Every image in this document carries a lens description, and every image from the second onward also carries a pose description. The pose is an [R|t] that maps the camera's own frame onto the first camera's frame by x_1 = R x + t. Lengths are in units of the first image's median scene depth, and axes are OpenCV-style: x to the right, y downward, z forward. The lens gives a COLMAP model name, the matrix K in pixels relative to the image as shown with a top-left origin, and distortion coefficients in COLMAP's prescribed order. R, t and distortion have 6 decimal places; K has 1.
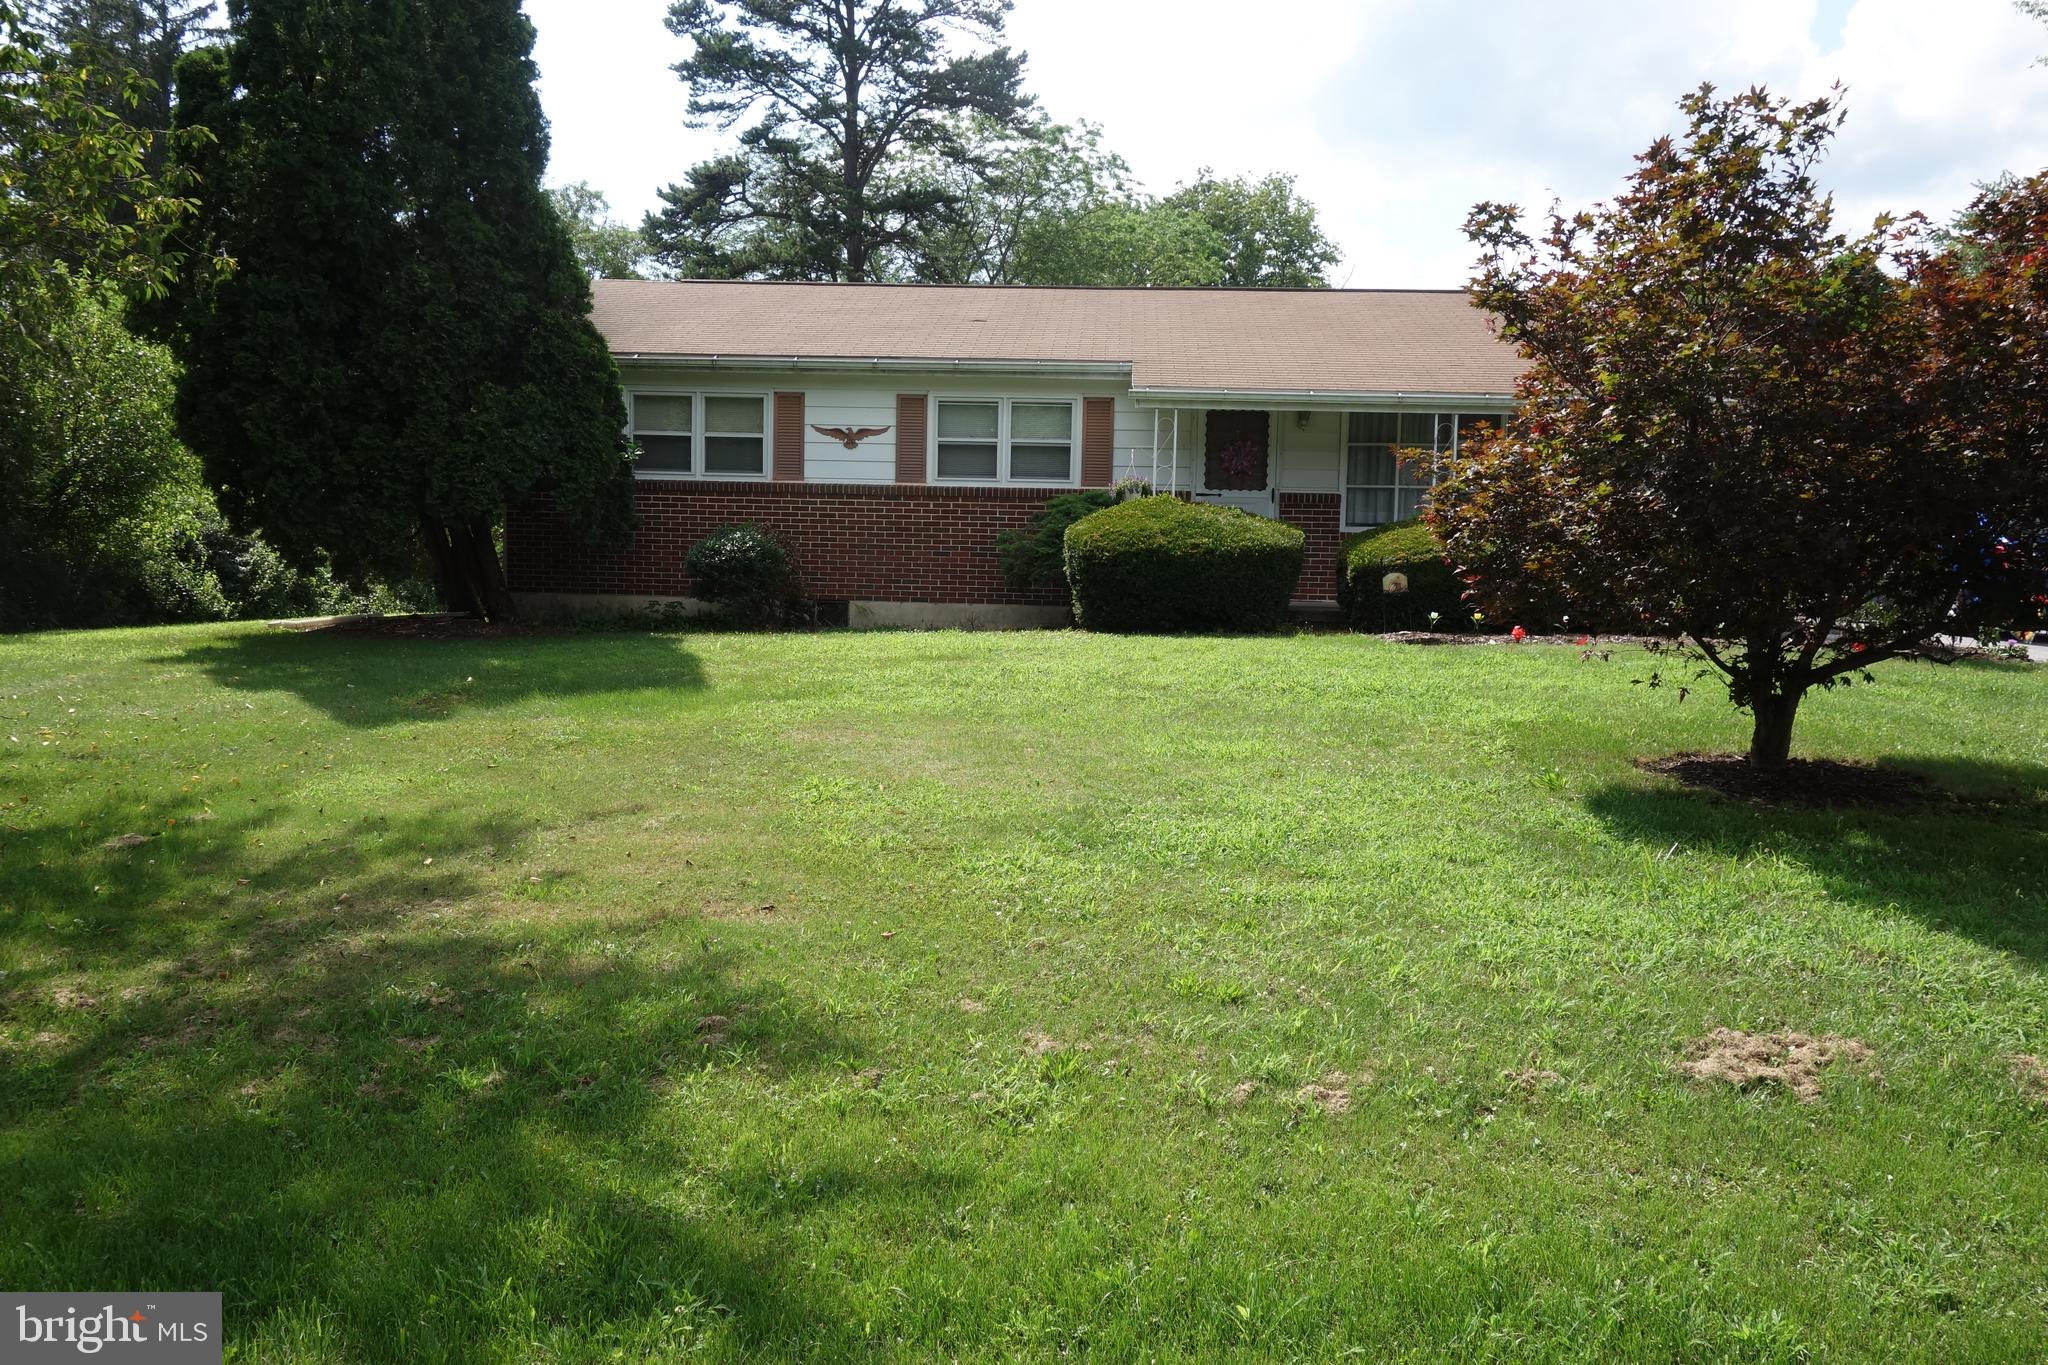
lens RADIAL K [[1596.6, 0, 1024.0], [0, 1596.6, 682.5], [0, 0, 1]] dist [0.034132, 0.001876]
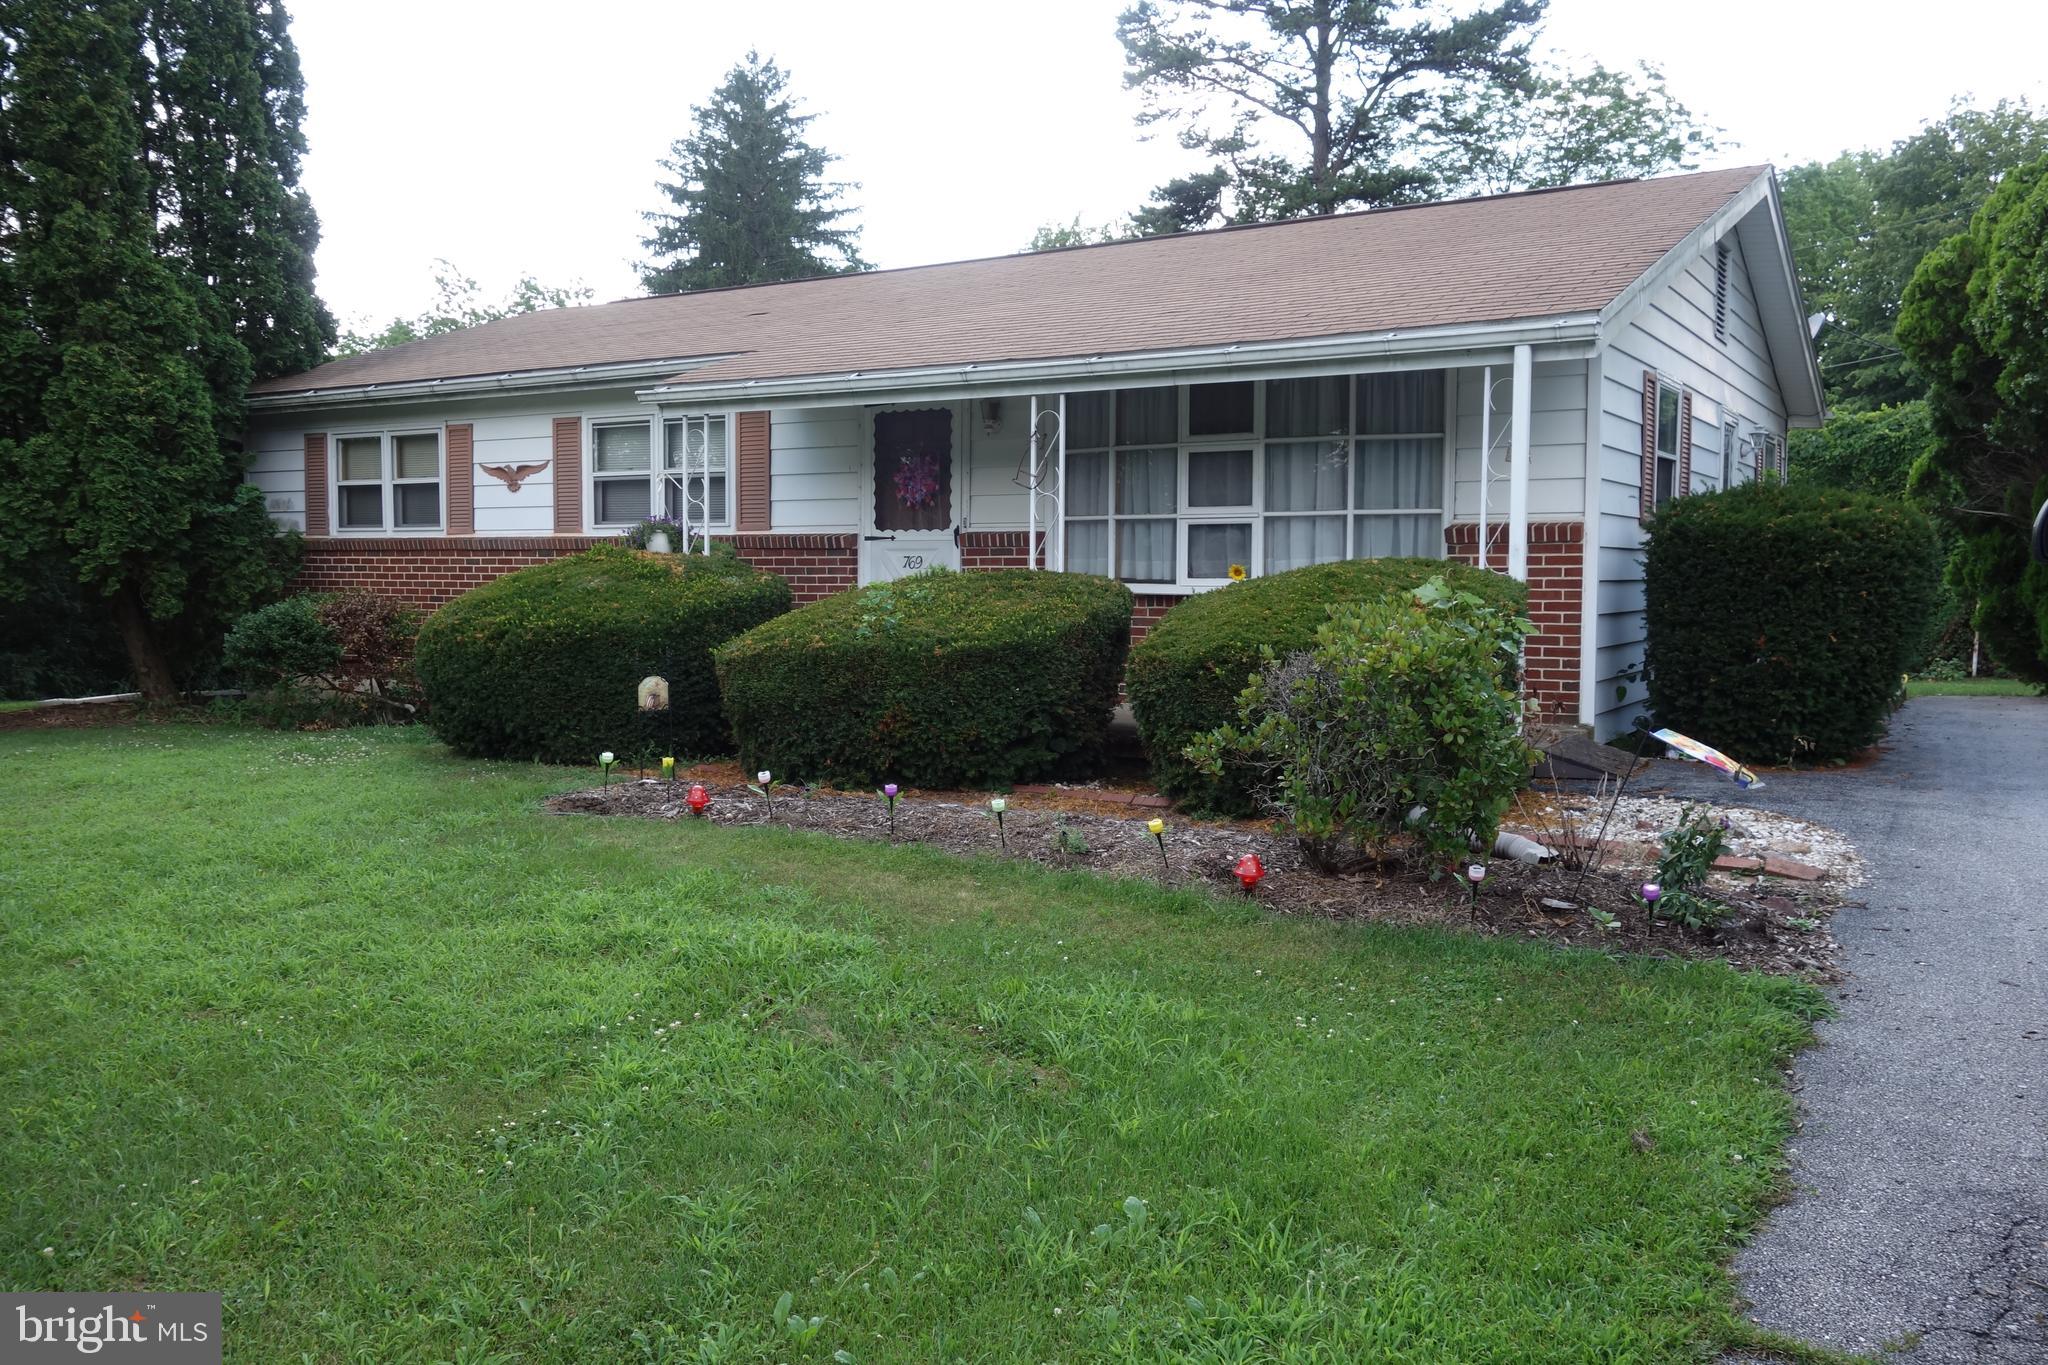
lens RADIAL K [[1596.6, 0, 1024.0], [0, 1596.6, 682.5], [0, 0, 1]] dist [0.034132, 0.001876]
pose [[0.875272, 0.015048, -0.483396, 0.489458], [-0.025393, 0.999567, -0.014863, -0.047780], [0.482963, 0.025284, 0.875276, 0.437492]]
